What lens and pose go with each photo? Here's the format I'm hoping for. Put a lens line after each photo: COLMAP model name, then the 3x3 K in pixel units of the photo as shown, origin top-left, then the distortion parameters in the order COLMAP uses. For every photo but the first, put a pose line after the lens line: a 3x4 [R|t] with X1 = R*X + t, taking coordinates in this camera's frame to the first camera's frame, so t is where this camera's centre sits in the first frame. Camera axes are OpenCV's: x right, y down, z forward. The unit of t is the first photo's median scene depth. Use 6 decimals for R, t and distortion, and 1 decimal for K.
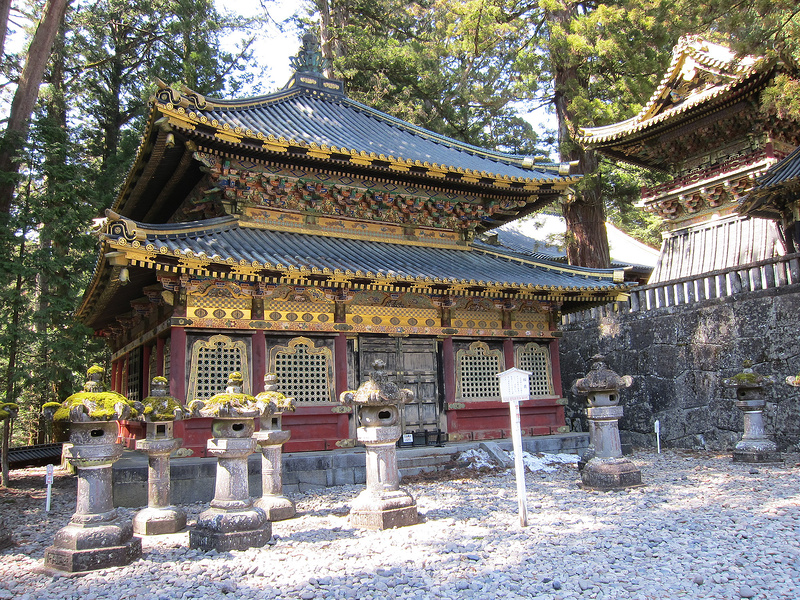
lens RADIAL K [[673.4, 0, 400.0], [0, 673.4, 299.5], [0, 0, 1]] dist [-0.044918, -0.002148]
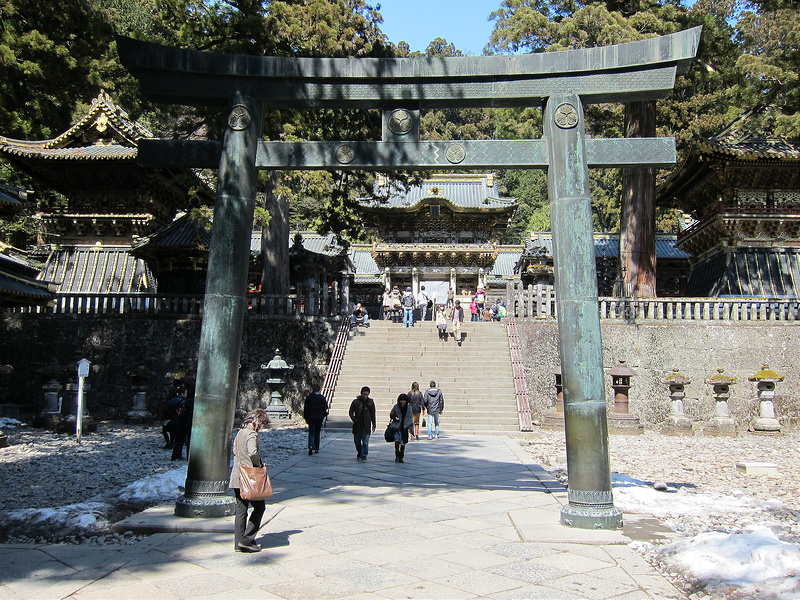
lens RADIAL K [[673.4, 0, 399.7], [0, 673.4, 299.9], [0, 0, 1]] dist [-0.044918, -0.002148]
pose [[0.542482, 0.151623, 0.826271, -0.254227], [-0.163070, 0.983874, -0.073481, -0.017892], [-0.824088, -0.094878, 0.558460, -0.201500]]
